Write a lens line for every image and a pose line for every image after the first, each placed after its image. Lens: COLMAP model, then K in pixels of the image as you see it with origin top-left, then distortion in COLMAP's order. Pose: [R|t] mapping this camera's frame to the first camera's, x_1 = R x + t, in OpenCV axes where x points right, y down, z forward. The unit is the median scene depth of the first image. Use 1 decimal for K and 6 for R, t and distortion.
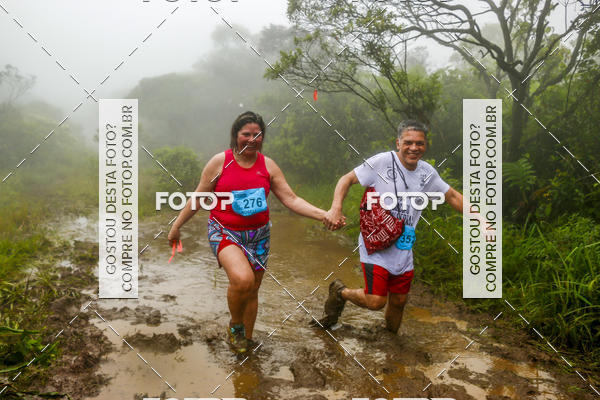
lens RADIAL K [[569.4, 0, 297.4], [0, 569.4, 205.4], [0, 0, 1]] dist [-0.027571, 0.000000]
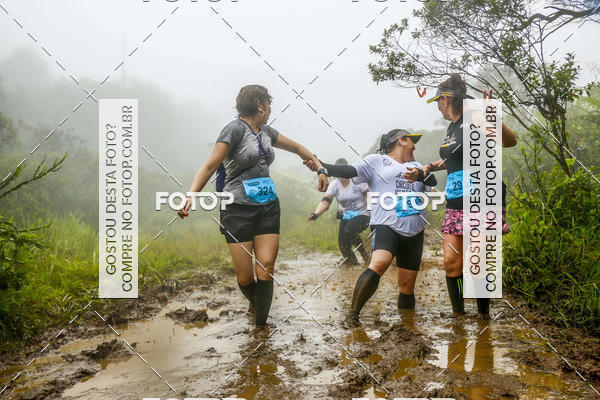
lens RADIAL K [[569.4, 0, 300.2], [0, 569.4, 197.0], [0, 0, 1]] dist [-0.027571, 0.000000]
pose [[0.870309, -0.027663, -0.491729, 0.312839], [-0.047623, 0.989016, -0.139926, 0.114157], [0.490199, 0.145197, 0.859432, 0.130448]]
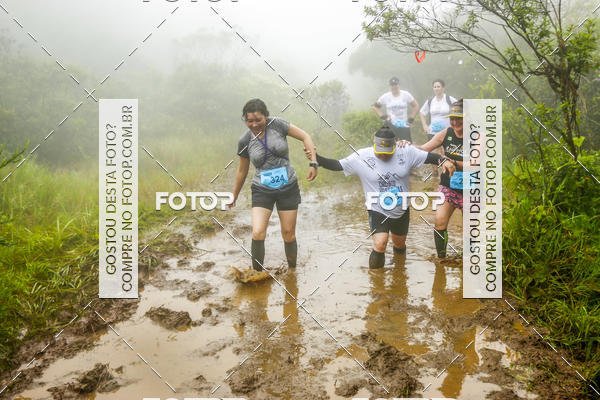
lens RADIAL K [[649.5, 0, 299.1], [0, 649.5, 202.3], [0, 0, 1]] dist [0.040359, 0.000000]
pose [[0.887850, 0.073102, -0.454290, 0.325045], [-0.051794, 0.996902, 0.059191, -0.029139], [0.457209, -0.029023, 0.888885, 0.066095]]
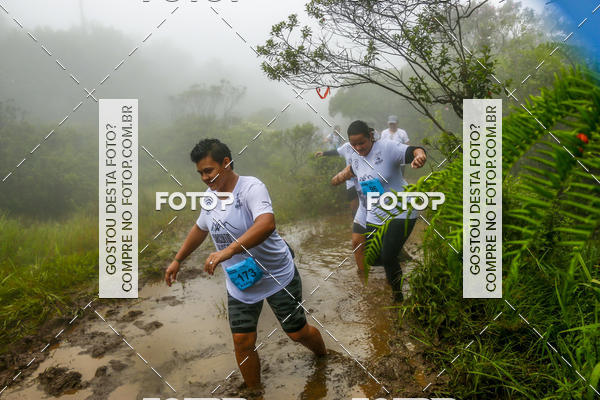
lens RADIAL K [[569.4, 0, 296.0], [0, 569.4, 198.5], [0, 0, 1]] dist [-0.027571, 0.000000]
pose [[0.866071, -0.007659, -0.499862, 0.407177], [0.010264, 0.999944, 0.002461, -0.044072], [0.499816, -0.007262, 0.866101, 0.269100]]
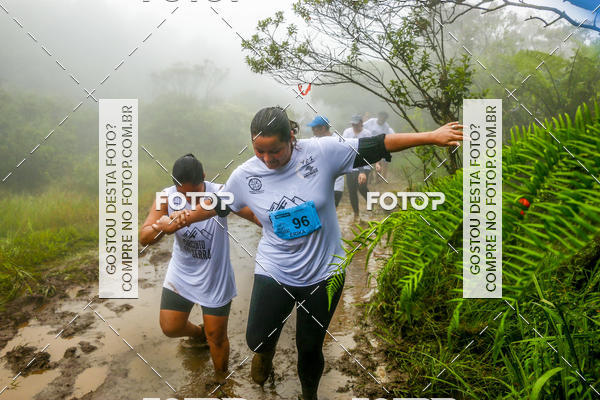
lens RADIAL K [[569.4, 0, 297.9], [0, 569.4, 194.1], [0, 0, 1]] dist [-0.027571, 0.000000]
pose [[0.885618, 0.055706, -0.461062, 0.415550], [-0.049483, 0.998447, 0.025584, -0.061581], [0.461771, 0.000157, 0.886999, 0.256578]]
